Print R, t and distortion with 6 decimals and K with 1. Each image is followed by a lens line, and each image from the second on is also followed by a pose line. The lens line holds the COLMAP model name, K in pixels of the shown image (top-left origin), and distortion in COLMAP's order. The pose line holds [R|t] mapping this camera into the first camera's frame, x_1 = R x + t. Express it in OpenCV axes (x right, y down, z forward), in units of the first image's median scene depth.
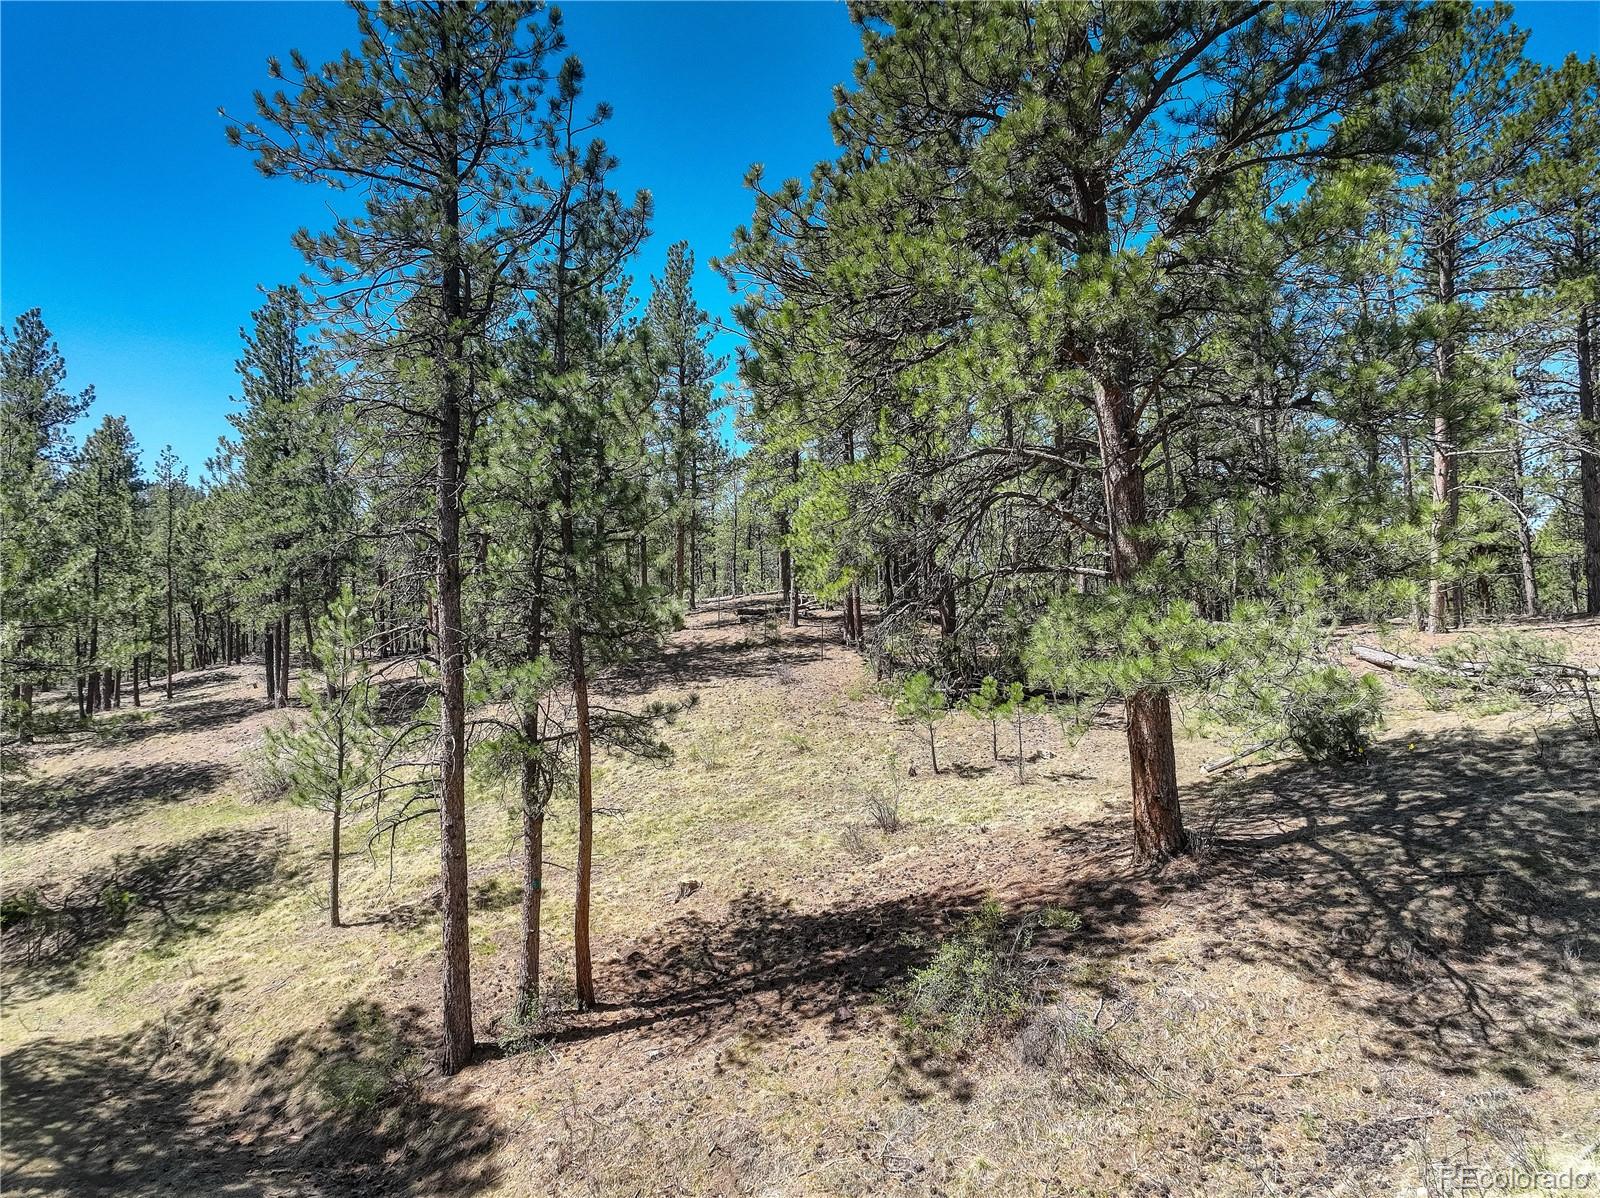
lens RADIAL K [[1109.1, 0, 798.9], [0, 1109.1, 593.0], [0, 0, 1]] dist [0.008444, 0.016648]
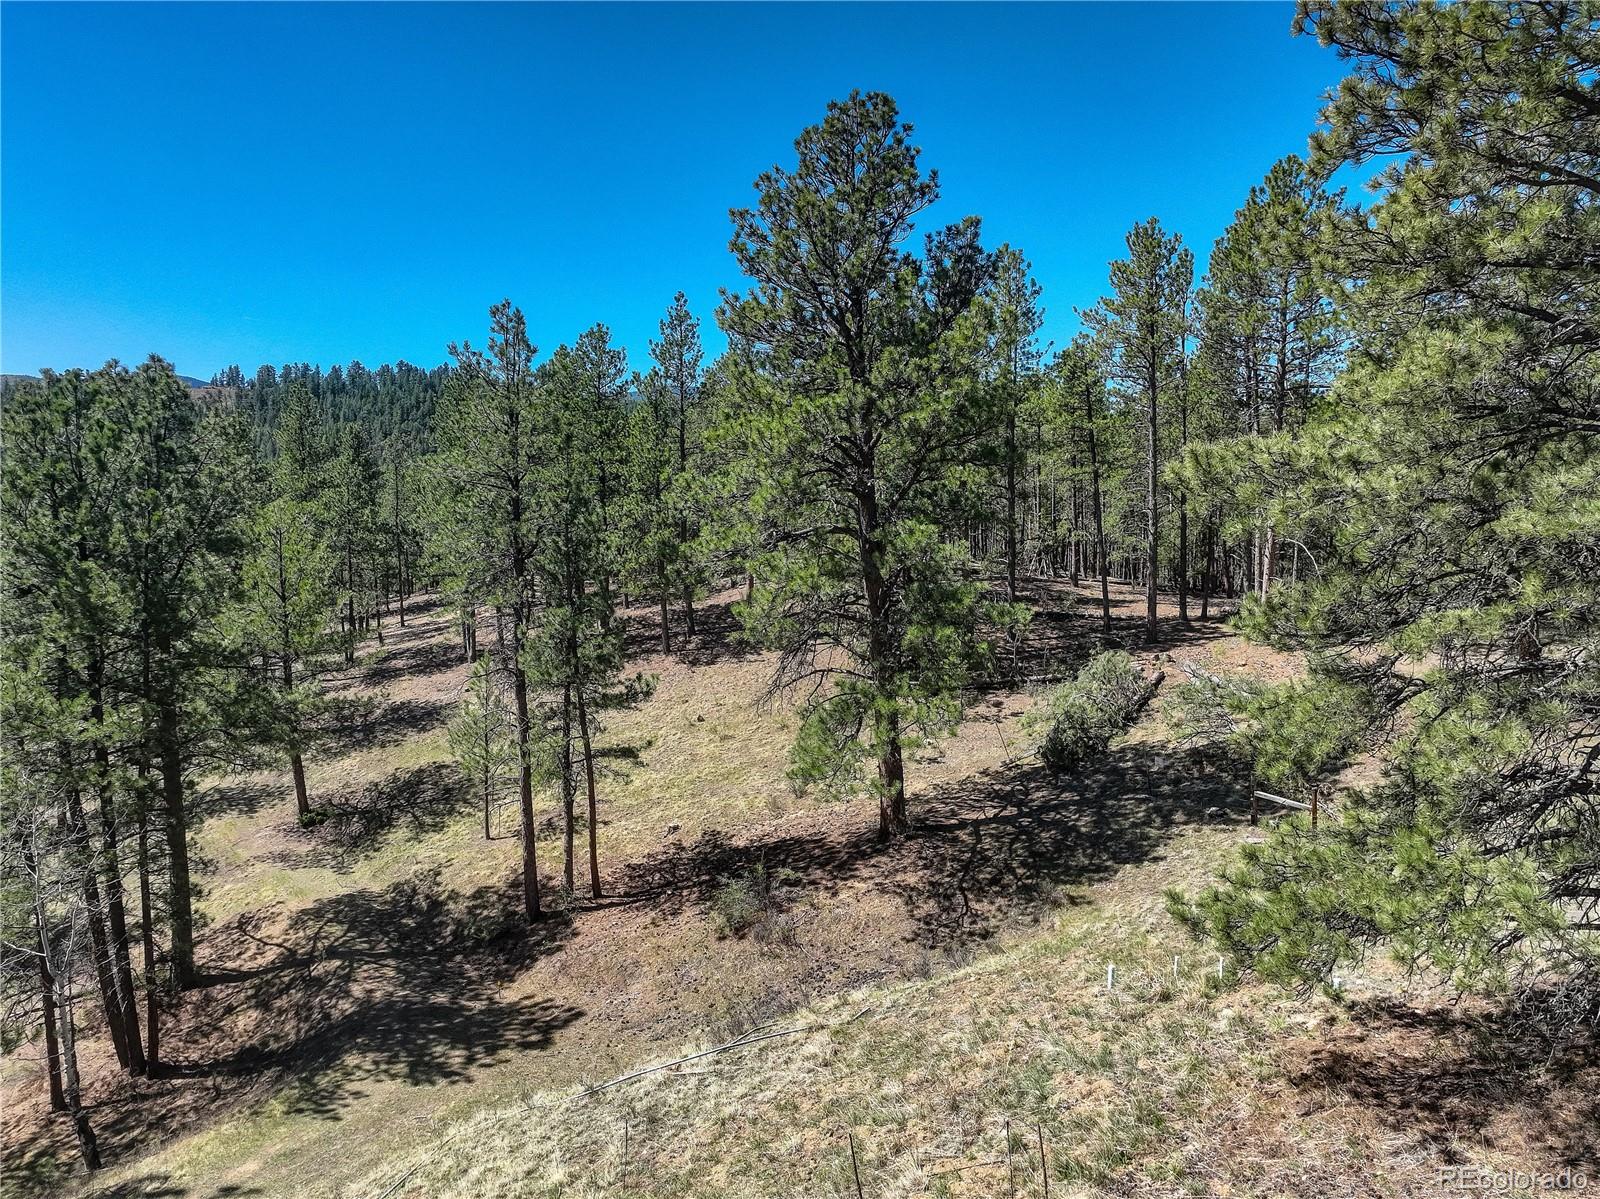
lens RADIAL K [[1109.1, 0, 800.4], [0, 1109.1, 603.0], [0, 0, 1]] dist [0.008444, 0.016648]
pose [[0.979570, -0.000168, -0.201102, 0.477465], [0.029604, 0.989225, 0.143376, -0.354333], [0.198911, -0.146400, 0.969021, -0.654626]]
